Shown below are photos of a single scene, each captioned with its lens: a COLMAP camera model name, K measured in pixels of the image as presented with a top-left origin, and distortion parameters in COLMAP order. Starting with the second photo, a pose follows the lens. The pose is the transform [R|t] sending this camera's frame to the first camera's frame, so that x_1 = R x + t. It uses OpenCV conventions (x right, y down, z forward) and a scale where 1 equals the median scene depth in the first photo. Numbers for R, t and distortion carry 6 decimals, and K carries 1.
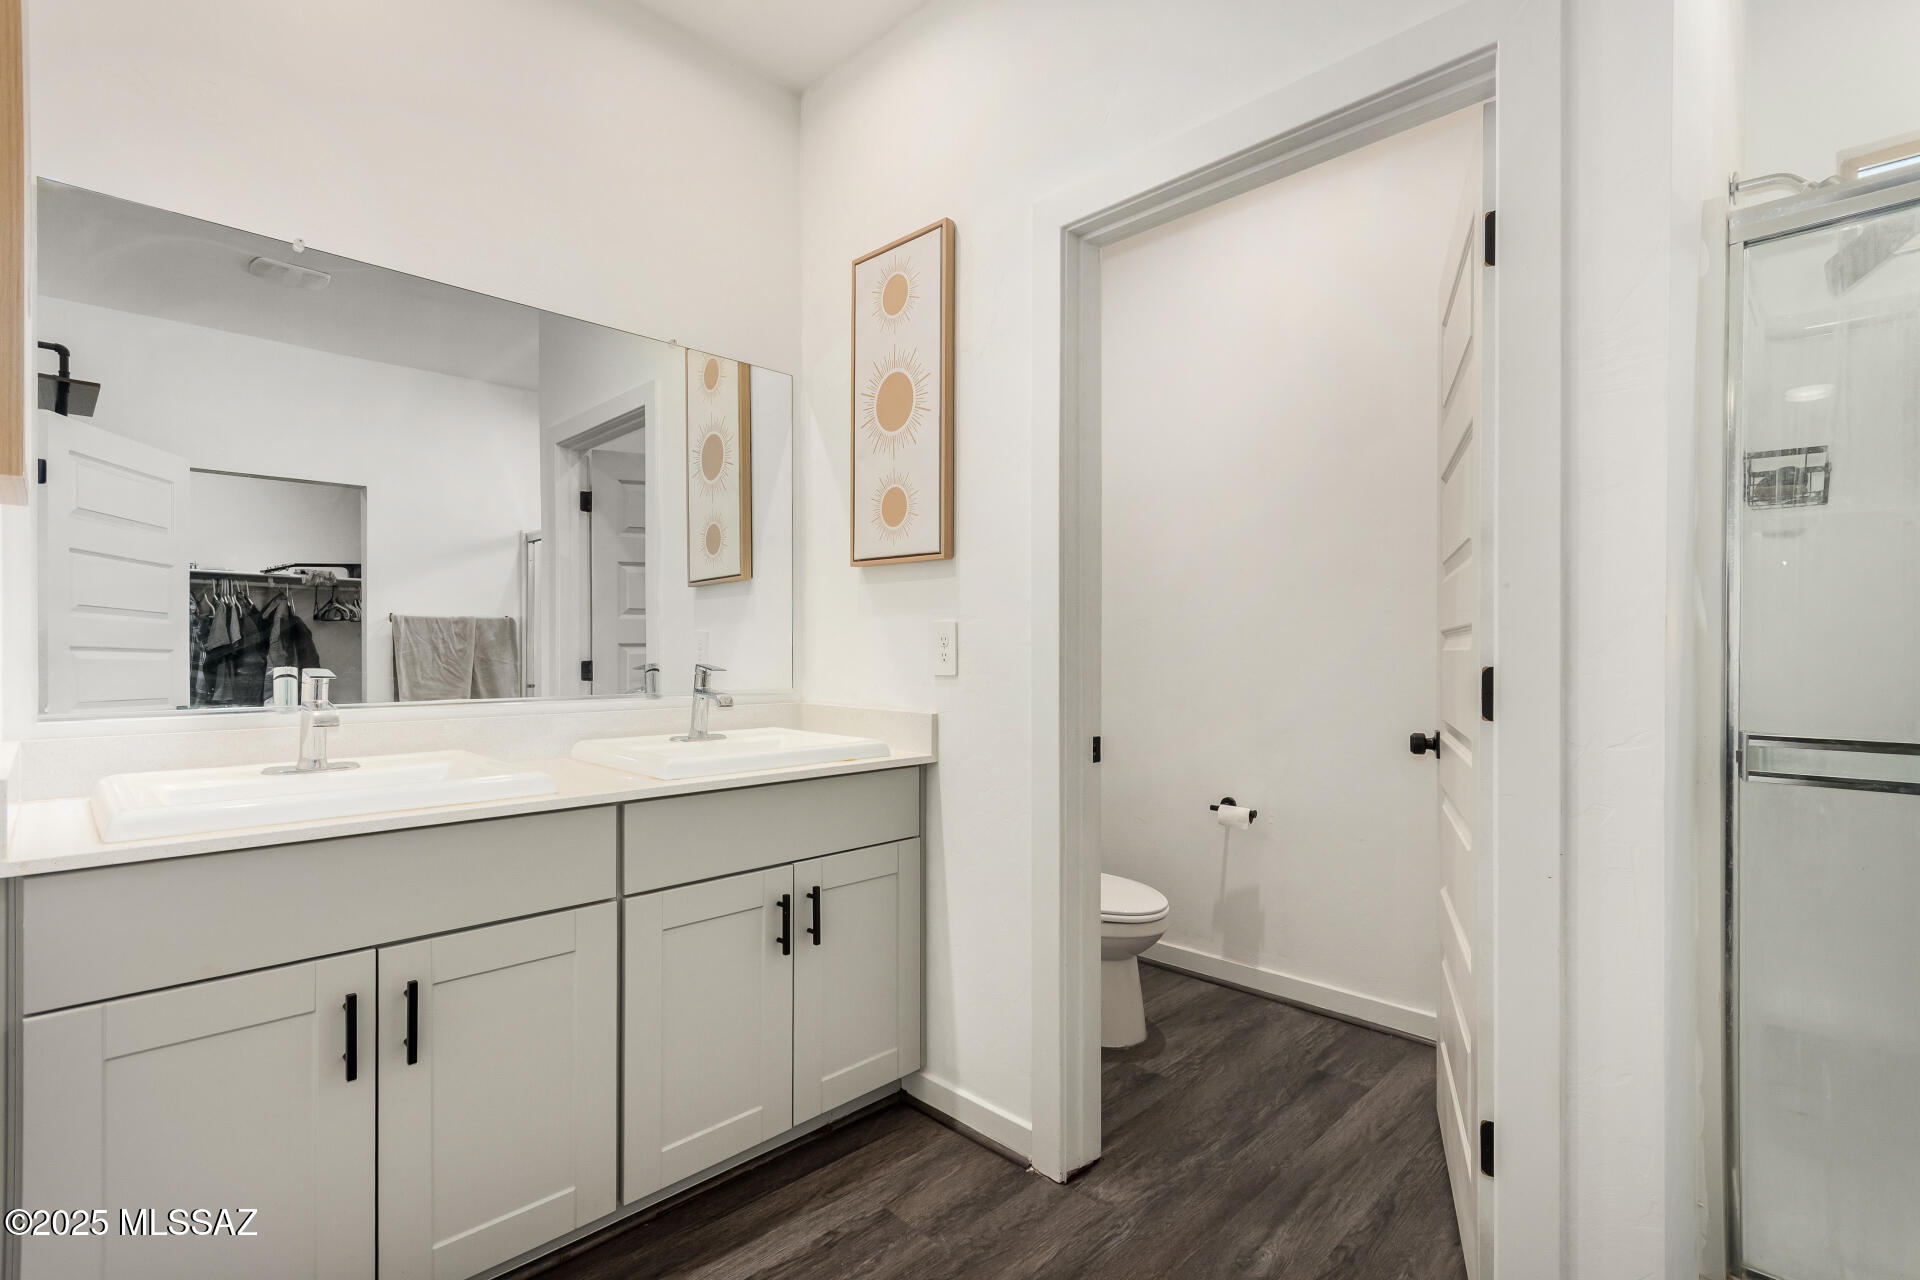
lens RADIAL K [[895.6, 0, 961.4], [0, 895.6, 644.2], [0, 0, 1]] dist [0.007916, 0.003133]
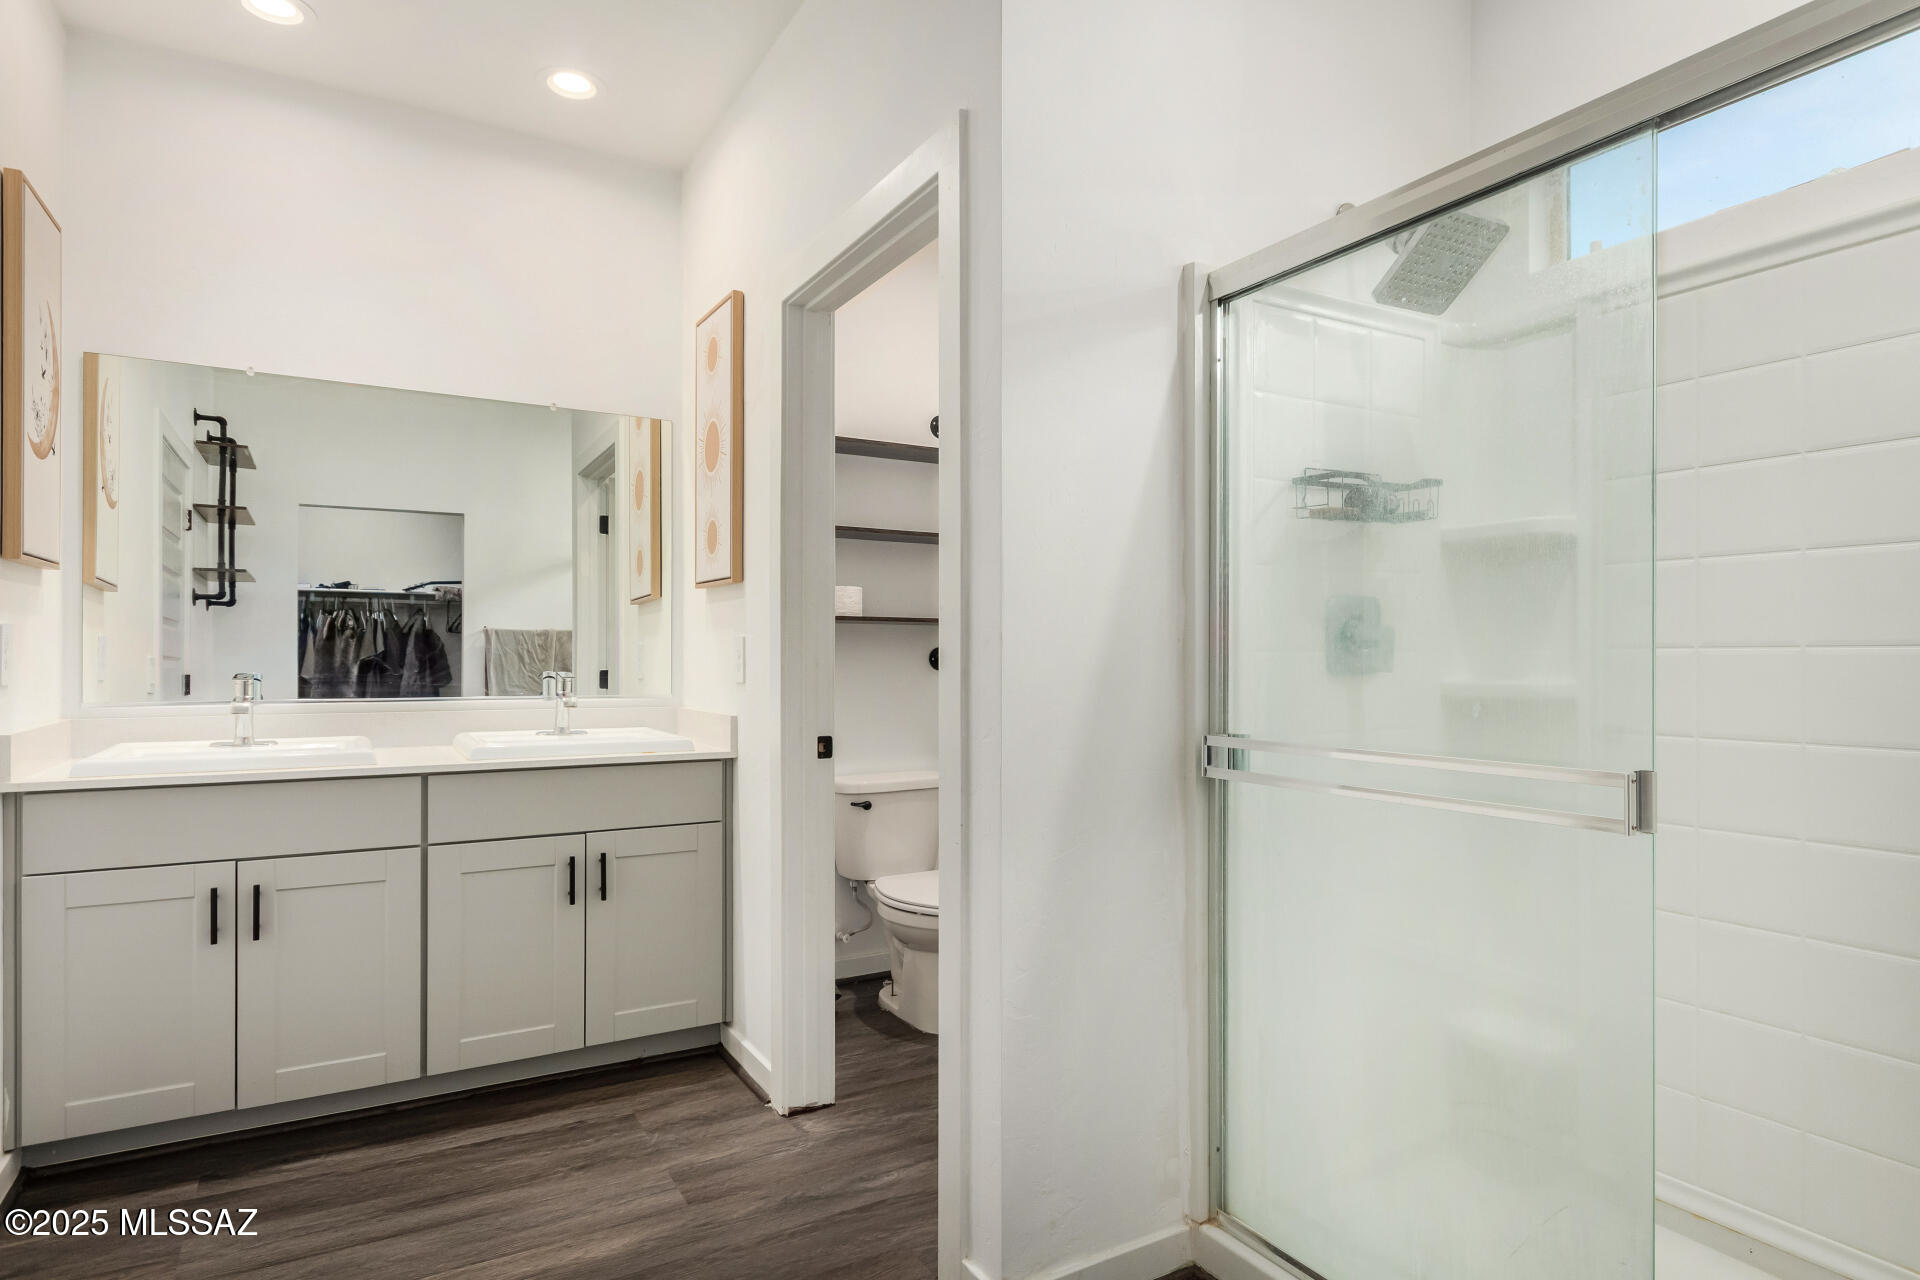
lens RADIAL K [[1064.8, 0, 959.5], [0, 1064.8, 646.7], [0, 0, 1]] dist [0.013878, 0.001366]
pose [[0.964320, -0.003050, -0.264720, 0.609779], [0.001512, 0.999981, -0.006014, -0.002905], [0.264734, 0.005399, 0.964306, -0.248041]]
